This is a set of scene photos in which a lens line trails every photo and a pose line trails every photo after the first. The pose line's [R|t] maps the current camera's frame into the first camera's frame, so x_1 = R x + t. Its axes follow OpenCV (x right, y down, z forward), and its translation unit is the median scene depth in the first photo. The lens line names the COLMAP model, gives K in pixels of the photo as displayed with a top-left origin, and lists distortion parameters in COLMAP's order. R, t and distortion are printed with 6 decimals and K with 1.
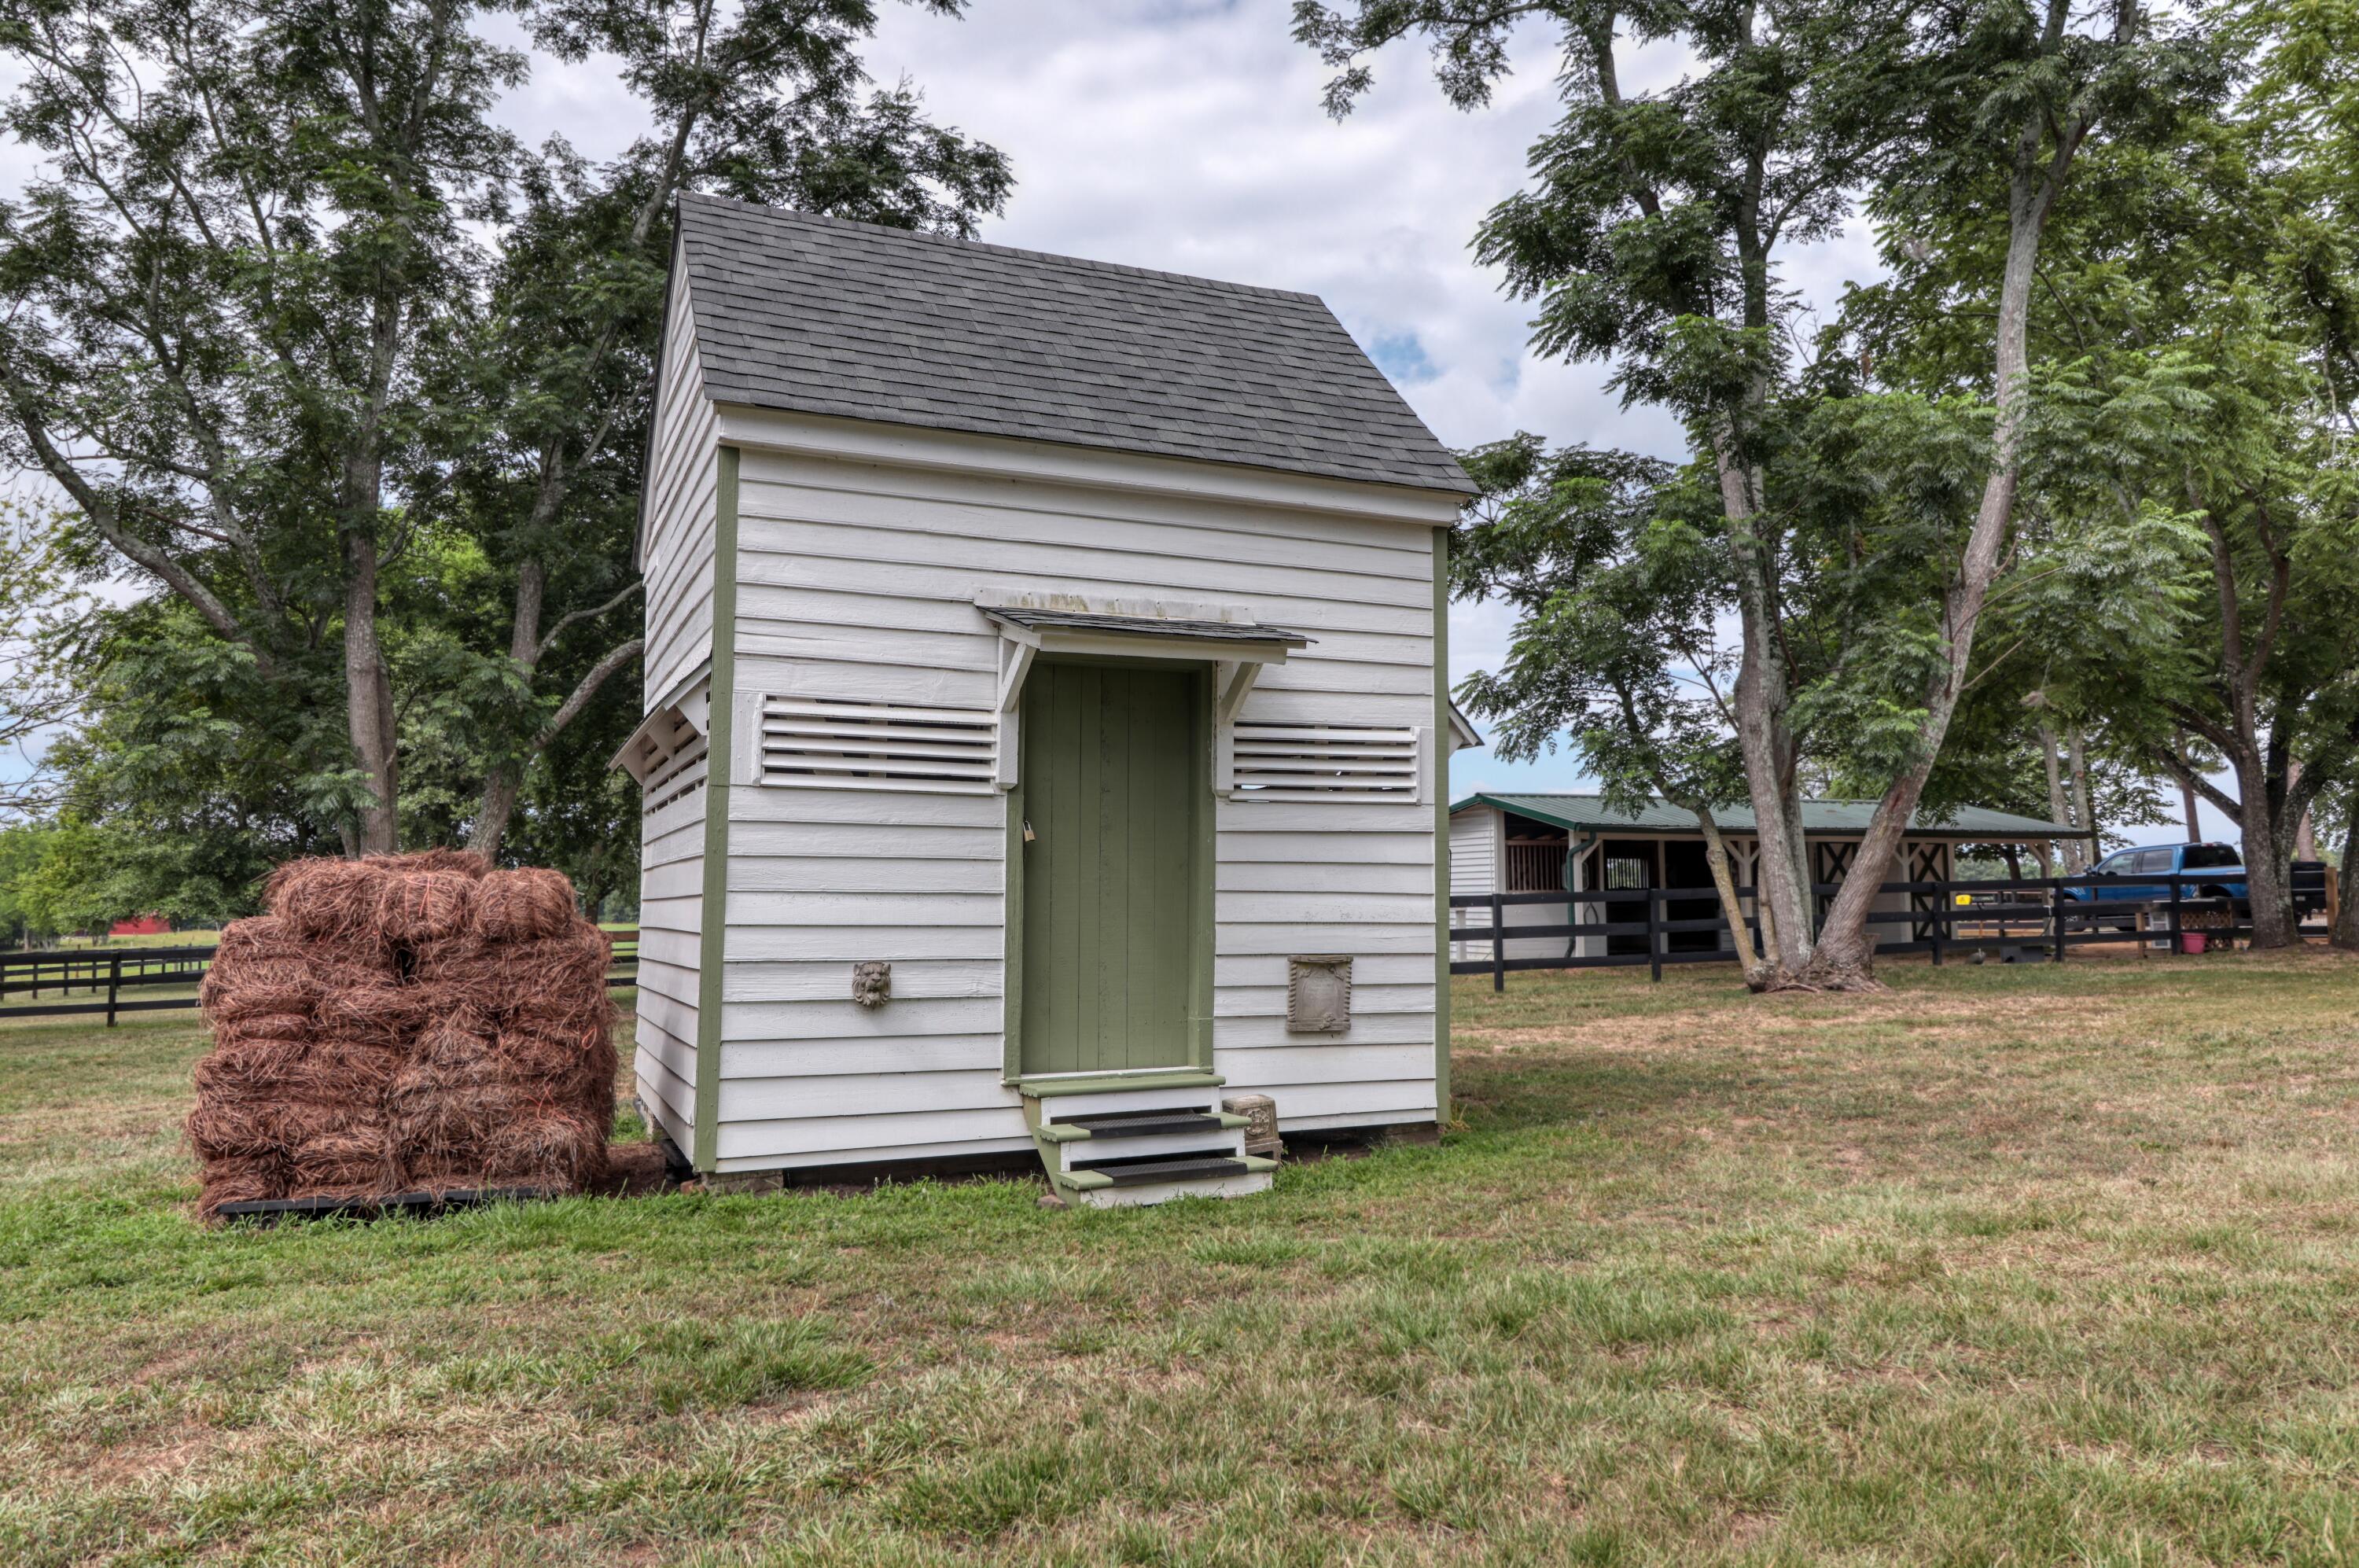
lens RADIAL K [[1617.4, 0, 1179.0], [0, 1617.4, 772.7], [0, 0, 1]] dist [-0.005437, -0.003333]
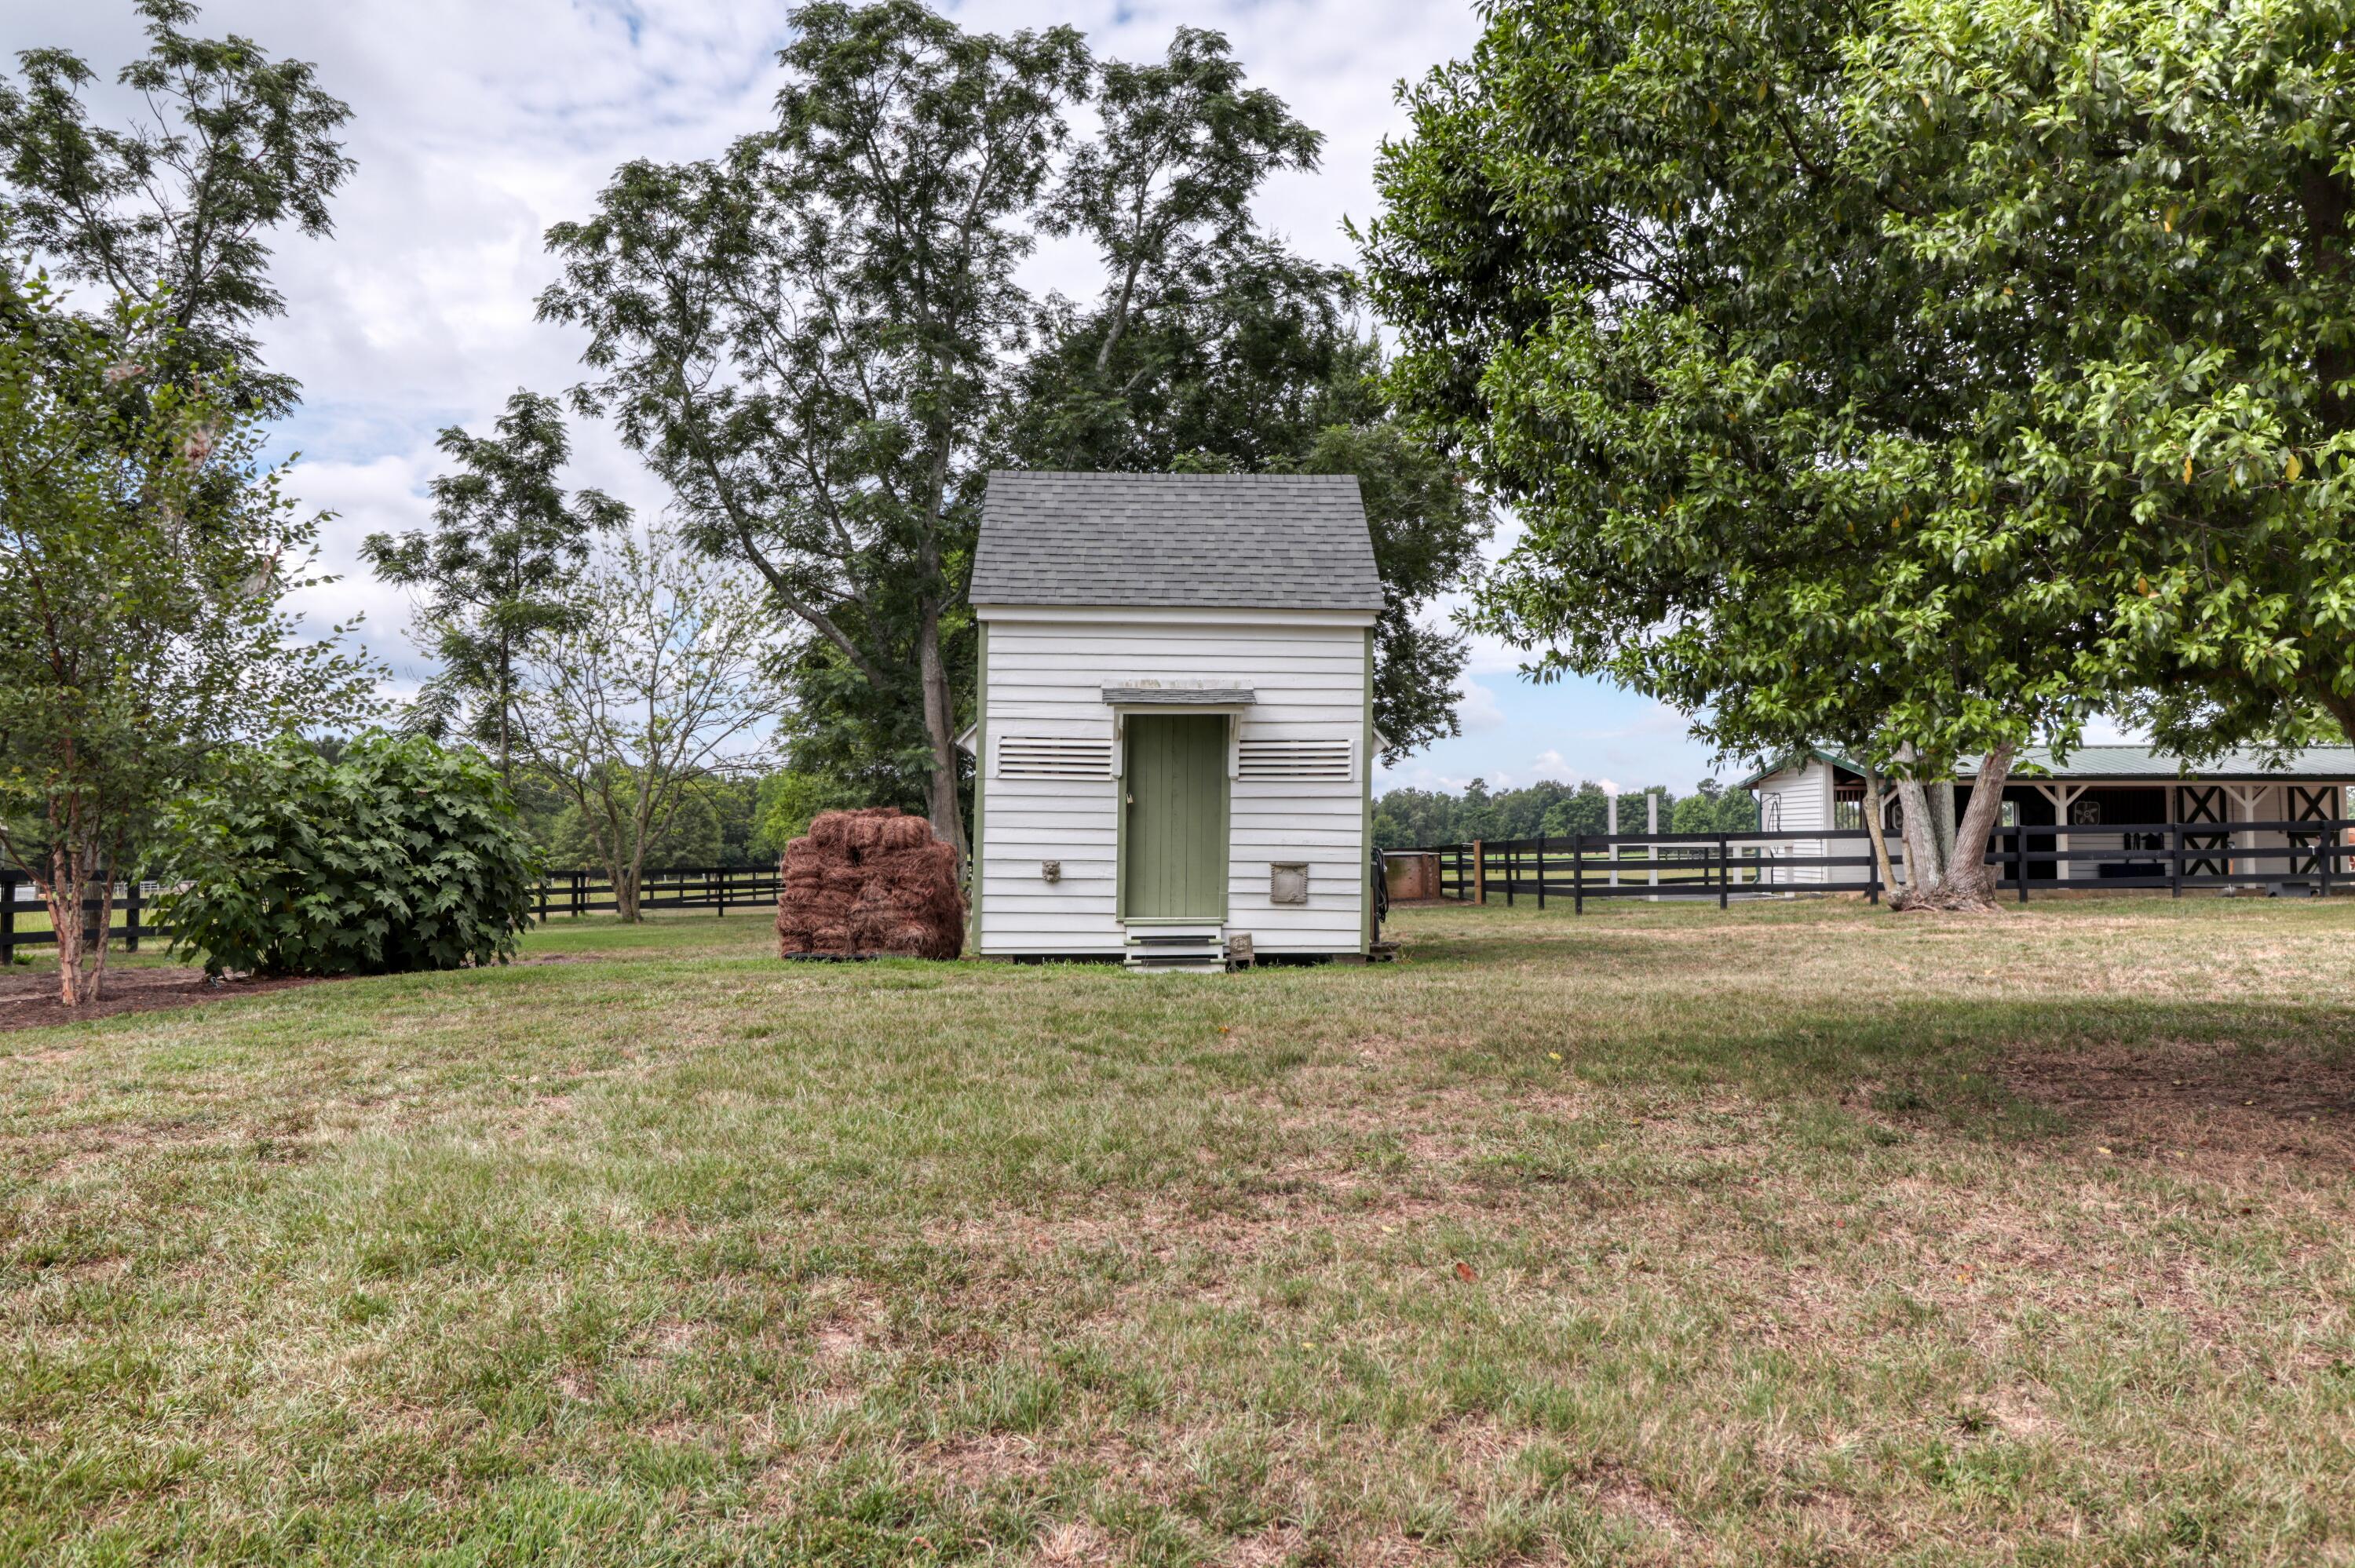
lens RADIAL K [[1614.4, 0, 1178.5], [0, 1614.4, 791.6], [0, 0, 1]] dist [-0.005437, -0.003333]
pose [[0.927144, -0.002699, -0.374696, 0.678784], [0.022159, 0.998619, 0.047636, -0.063158], [0.374050, -0.052468, 0.925923, -0.801064]]
